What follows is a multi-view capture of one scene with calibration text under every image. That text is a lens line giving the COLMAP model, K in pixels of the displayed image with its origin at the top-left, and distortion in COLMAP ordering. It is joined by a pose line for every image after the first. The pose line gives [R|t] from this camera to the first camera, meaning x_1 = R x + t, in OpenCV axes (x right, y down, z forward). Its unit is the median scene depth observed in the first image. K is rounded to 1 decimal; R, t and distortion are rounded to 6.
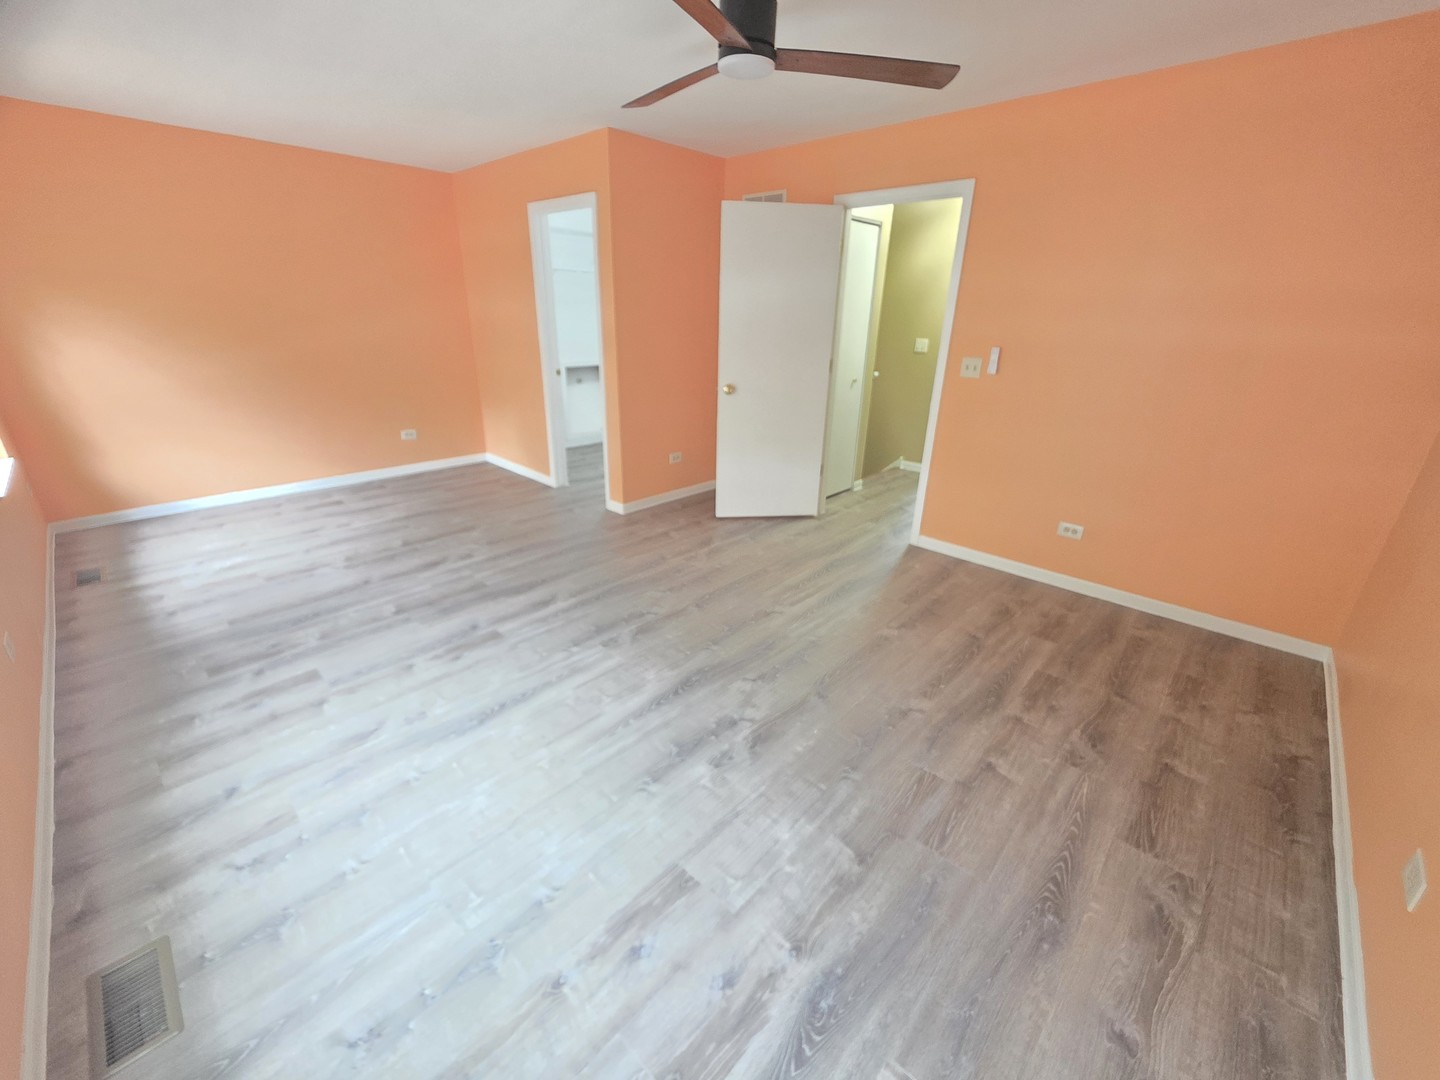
lens RADIAL K [[575.1, 0, 733.7], [0, 575.1, 567.0], [0, 0, 1]] dist [-0.000866, 0.000618]
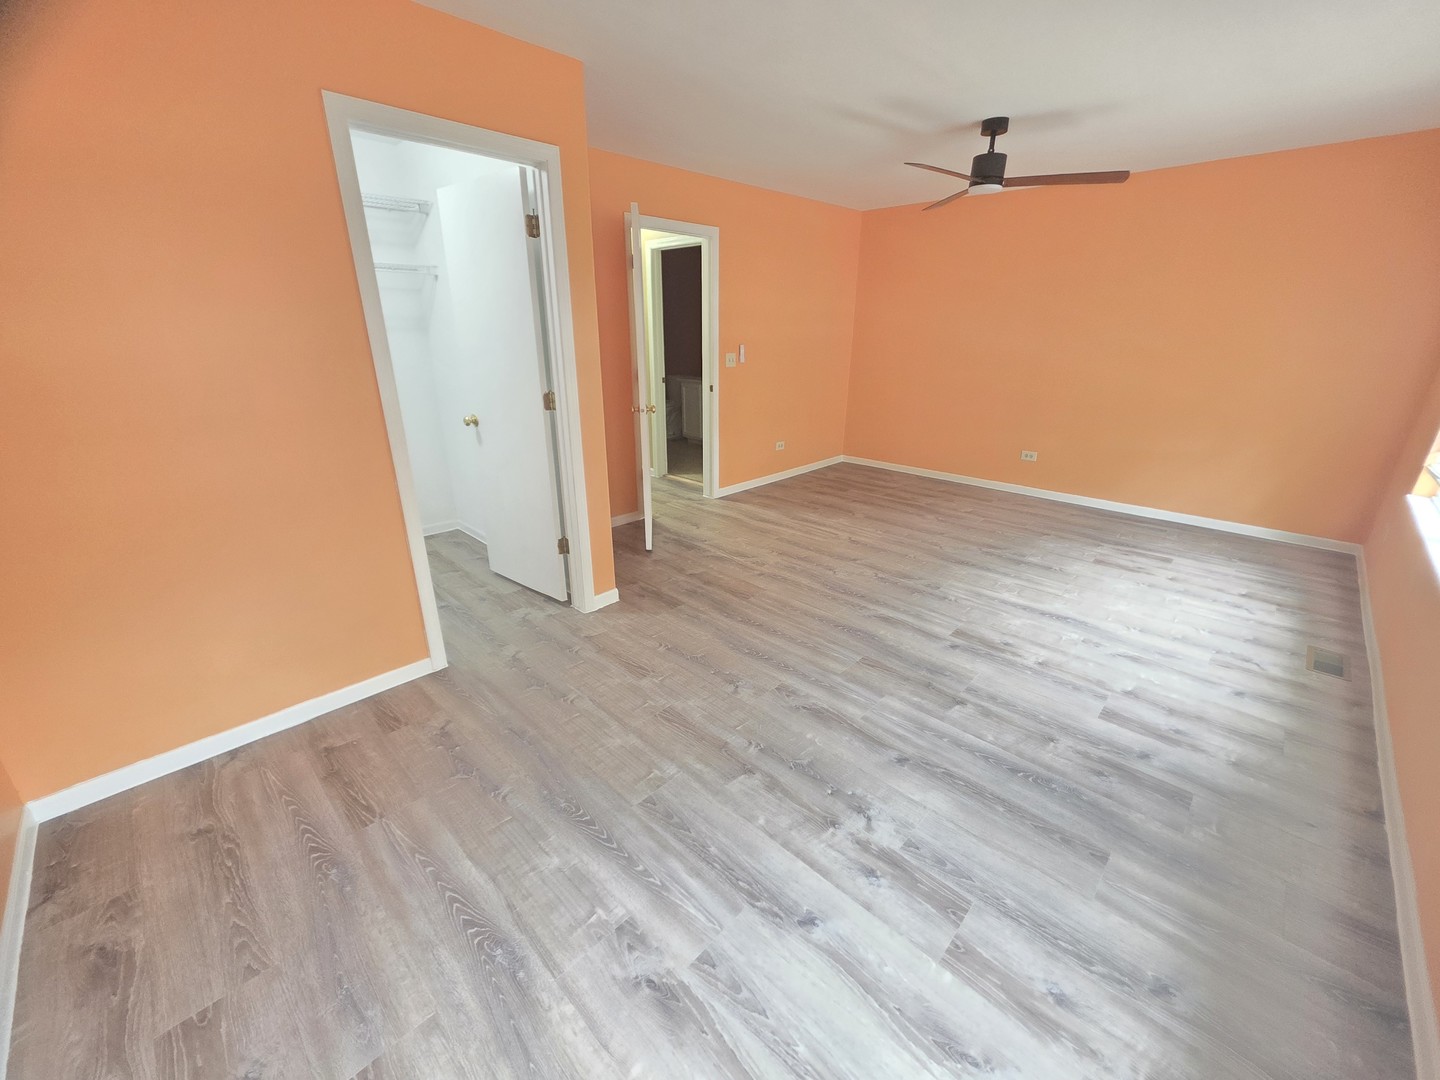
lens RADIAL K [[575.1, 0, 720.2], [0, 575.1, 545.8], [0, 0, 1]] dist [-0.000866, 0.000618]
pose [[0.025566, -0.376743, 0.925965, -1.395606], [0.411990, 0.847919, 0.333614, -0.567804], [-0.910829, 0.372959, 0.176893, 1.208191]]
